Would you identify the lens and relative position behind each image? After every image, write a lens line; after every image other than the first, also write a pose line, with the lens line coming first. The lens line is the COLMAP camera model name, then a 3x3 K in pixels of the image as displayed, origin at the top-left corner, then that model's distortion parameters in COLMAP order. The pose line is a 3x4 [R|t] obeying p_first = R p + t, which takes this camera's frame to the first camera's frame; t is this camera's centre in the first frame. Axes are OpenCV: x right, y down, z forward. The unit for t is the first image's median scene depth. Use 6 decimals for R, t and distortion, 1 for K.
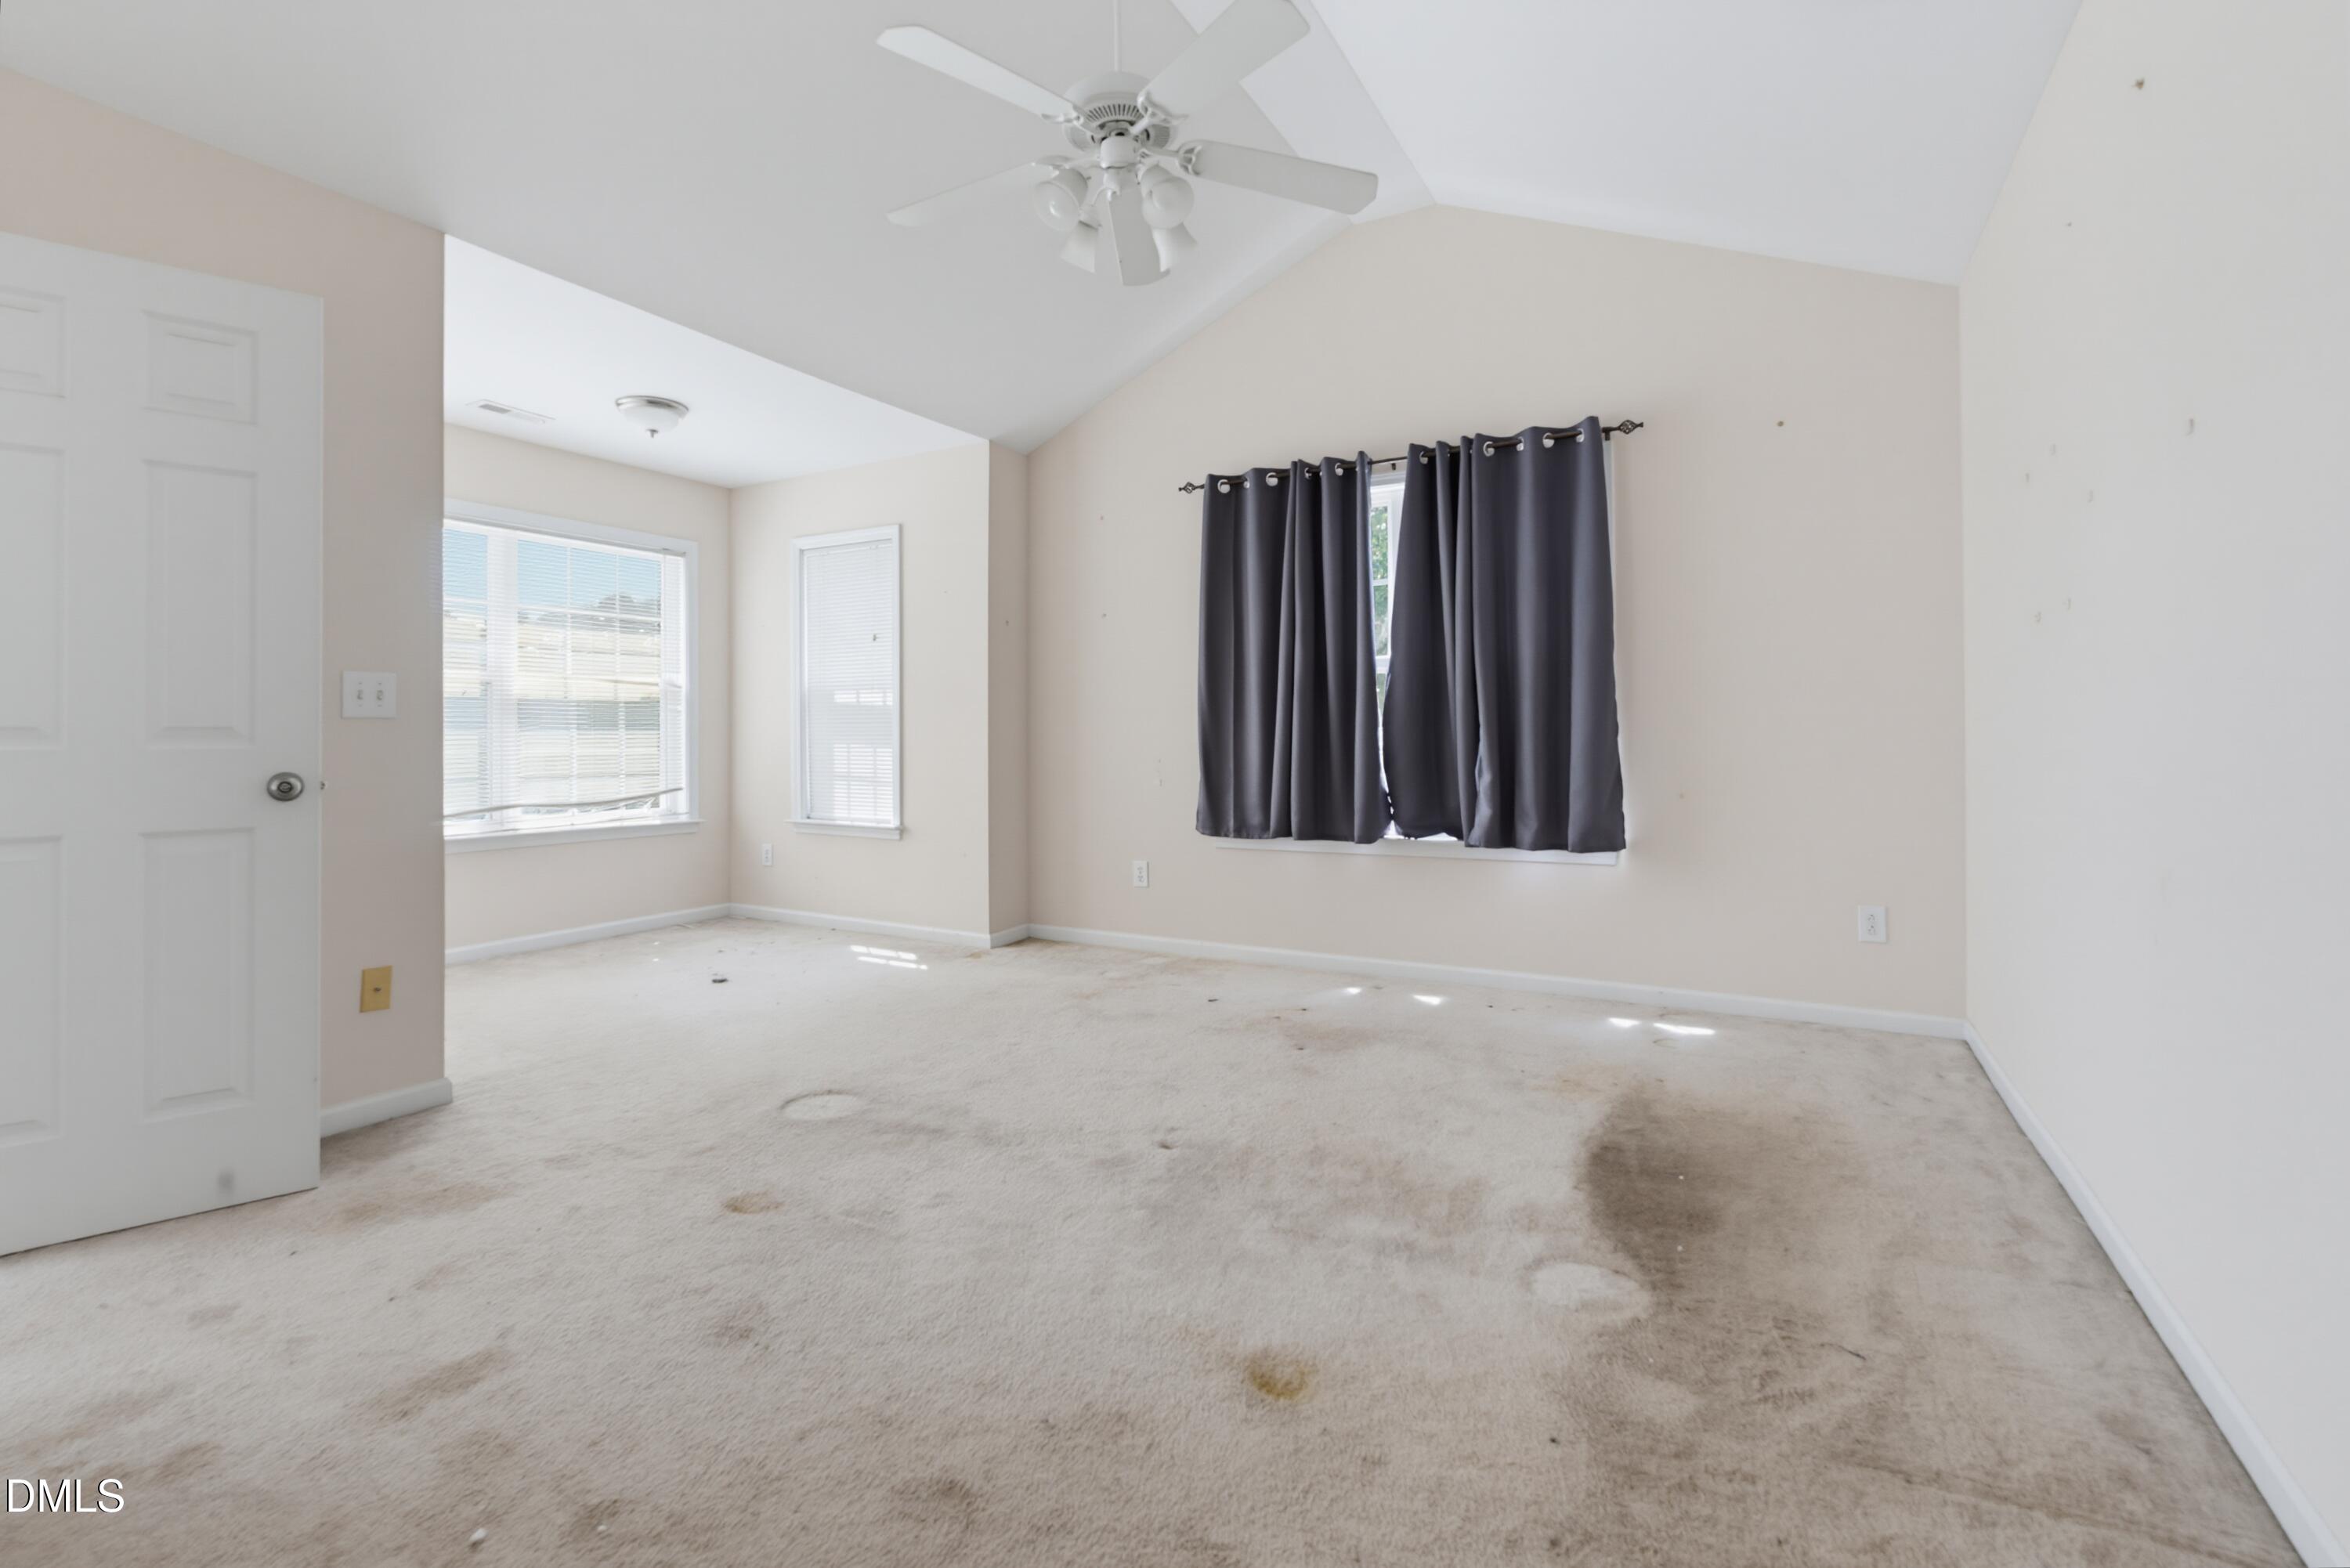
lens RADIAL K [[1036.9, 0, 1153.3], [0, 1036.9, 754.3], [0, 0, 1]] dist [-0.001492, -0.000093]
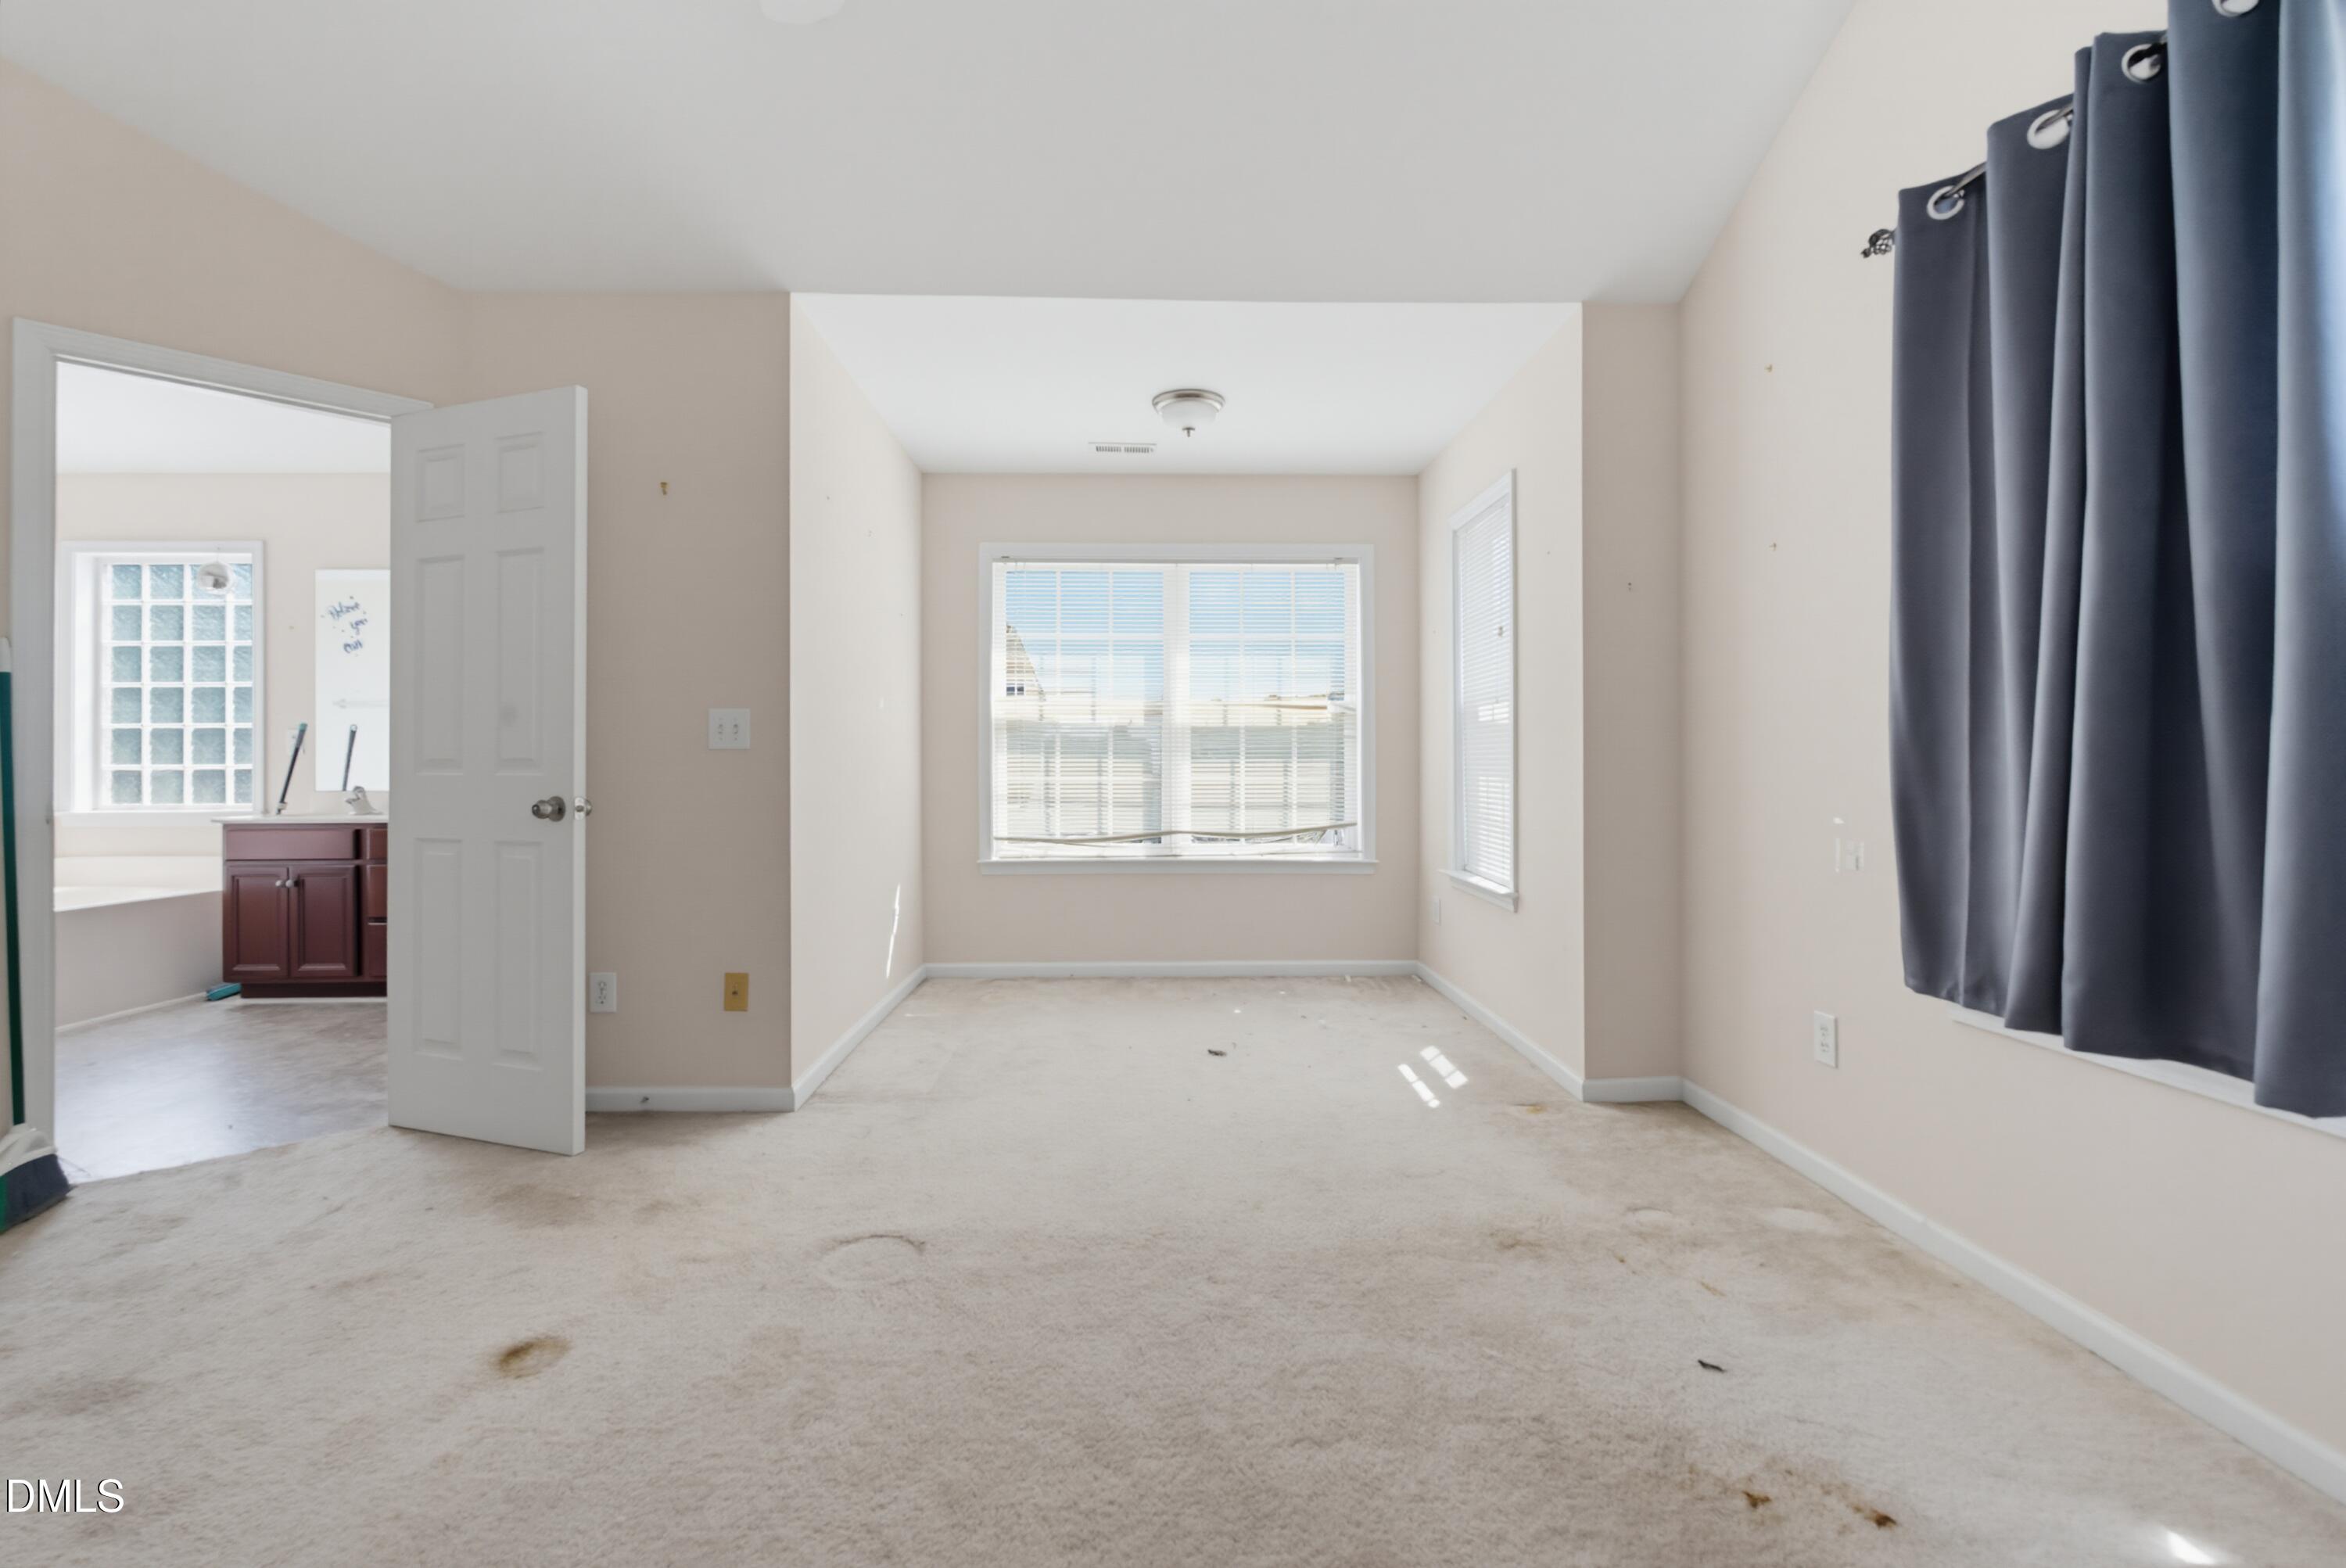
lens RADIAL K [[1035.3, 0, 1151.3], [0, 1035.3, 754.3], [0, 0, 1]] dist [-0.001492, -0.000093]
pose [[0.524802, -0.005449, -0.851207, 0.246190], [-0.017084, 0.999711, -0.016933, -0.009496], [0.851053, 0.023429, 0.524557, 0.449182]]
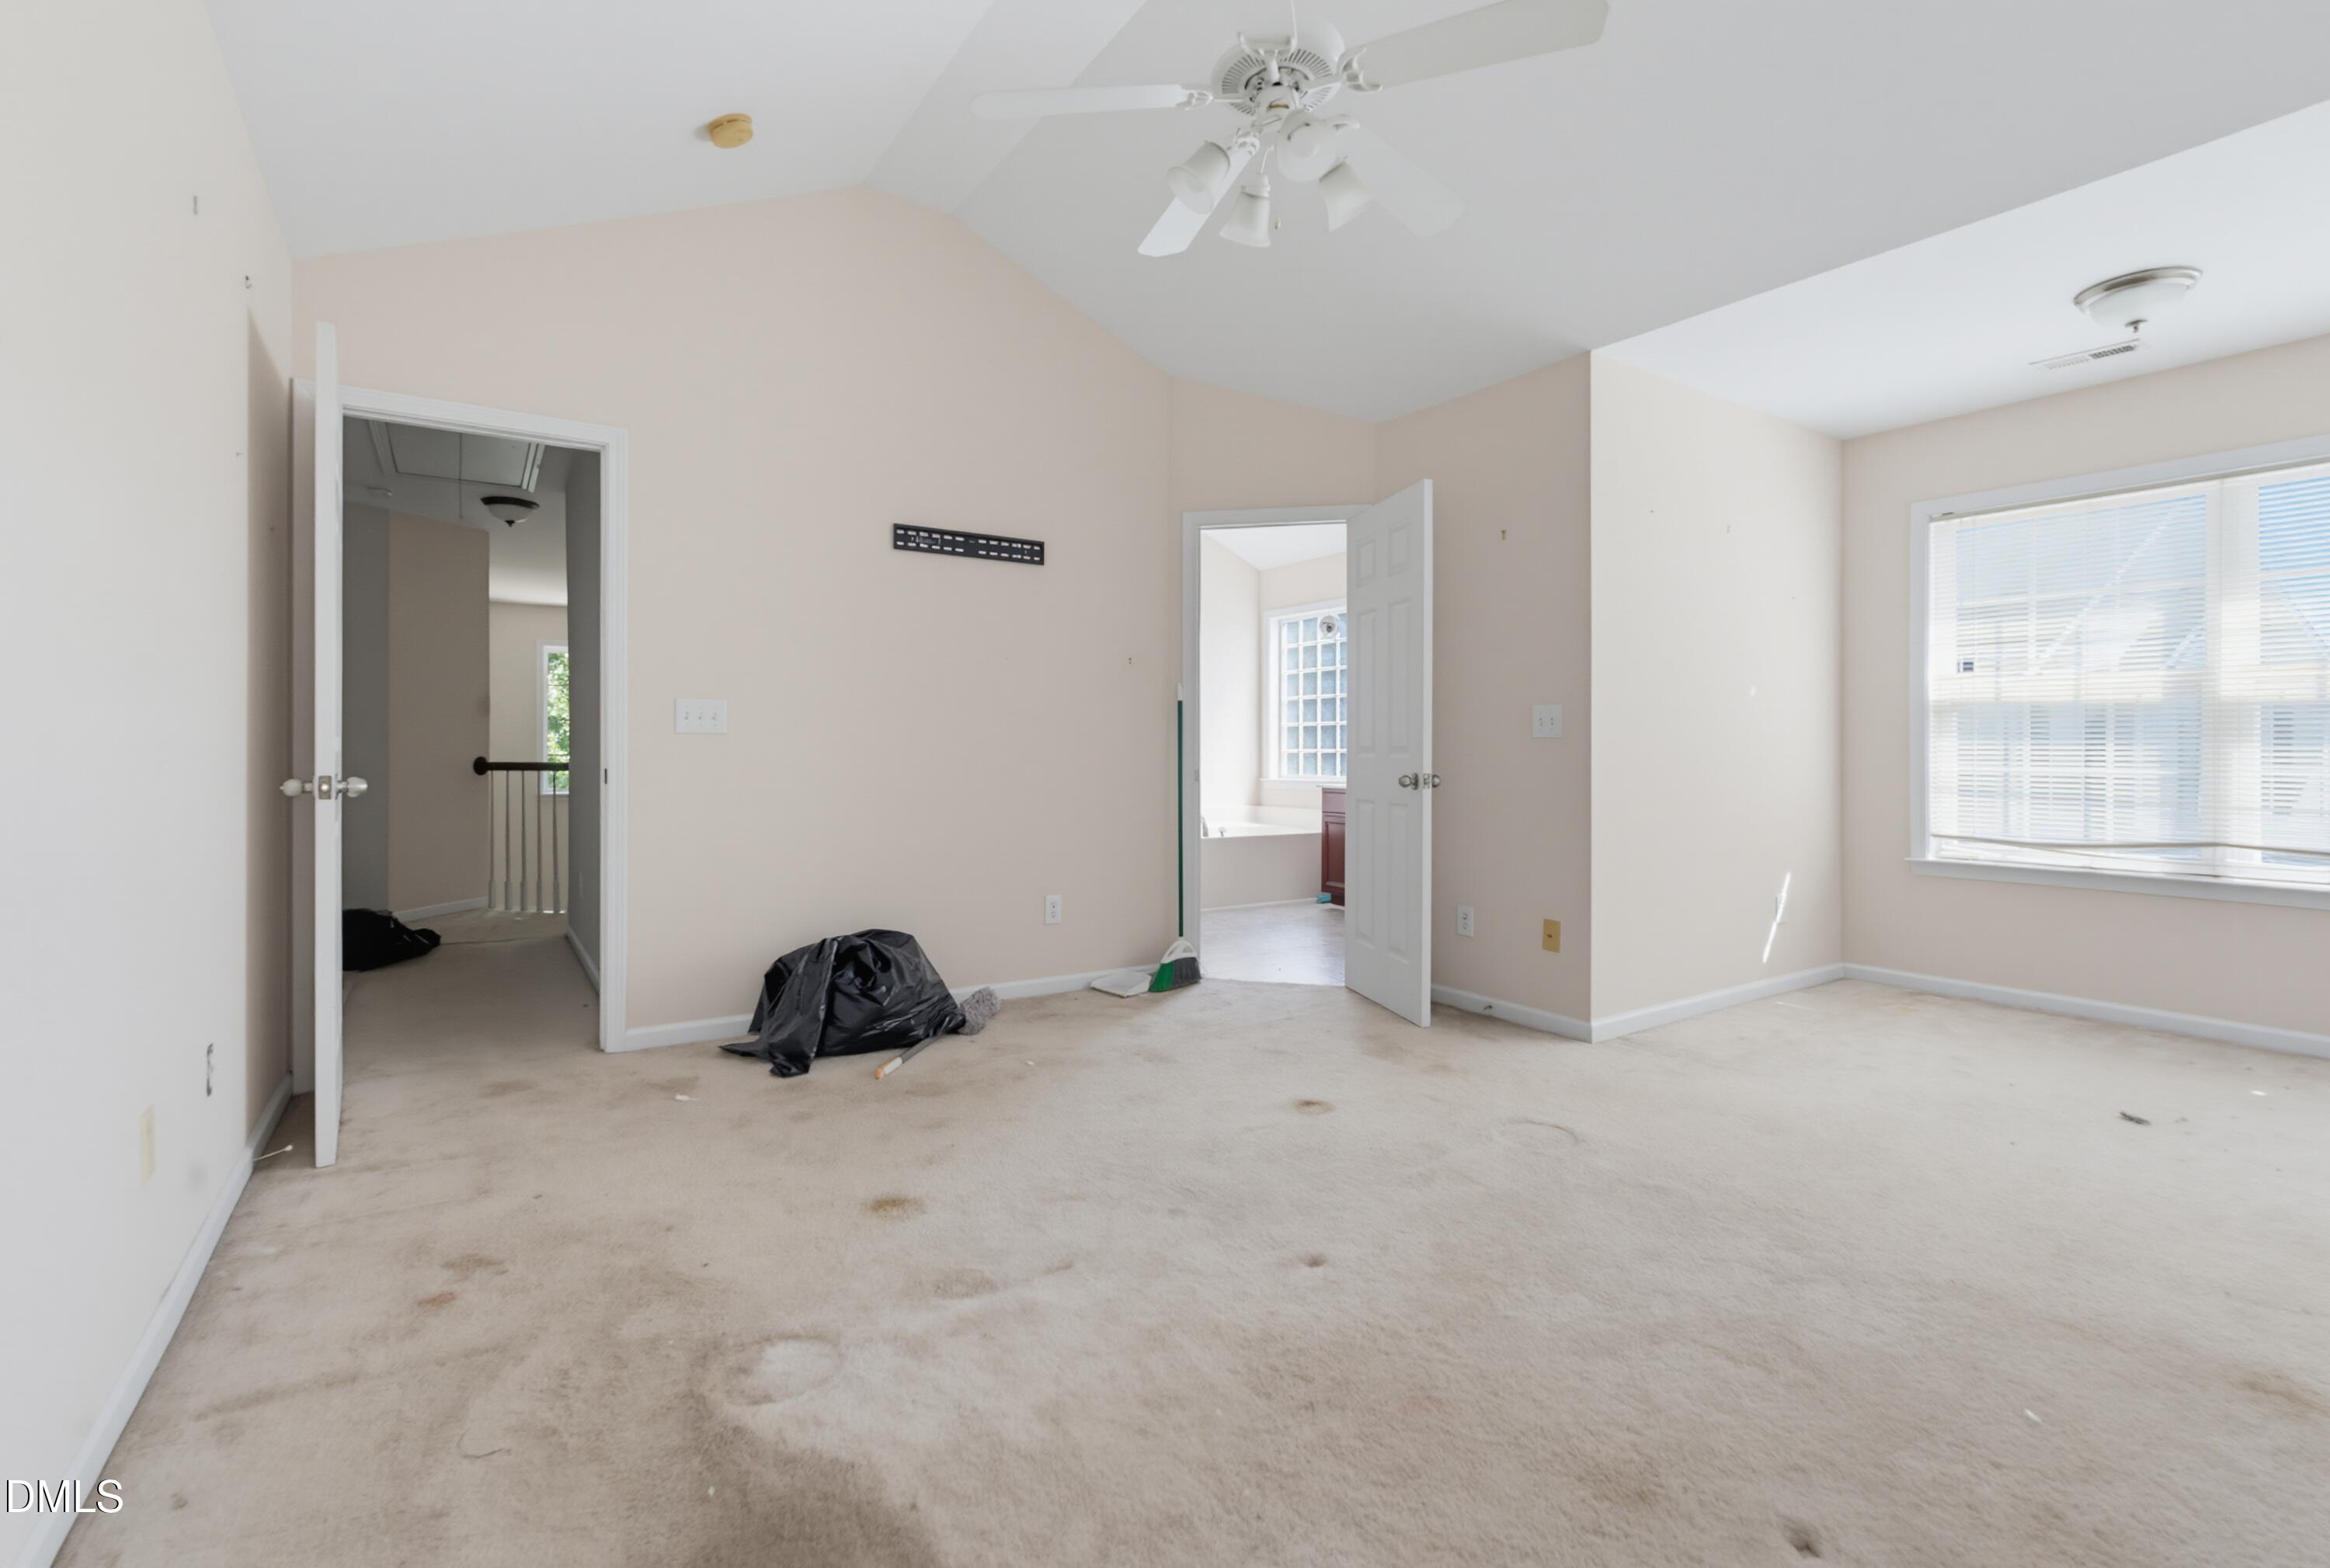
lens RADIAL K [[1058.9, 0, 1153.5], [0, 1058.9, 745.6], [0, 0, 1]] dist [0.001129, 0.000188]
pose [[-0.434314, -0.000702, -0.900761, 0.417571], [-0.018594, 0.999794, 0.008186, -0.014141], [0.900570, 0.020304, -0.434237, 0.639889]]
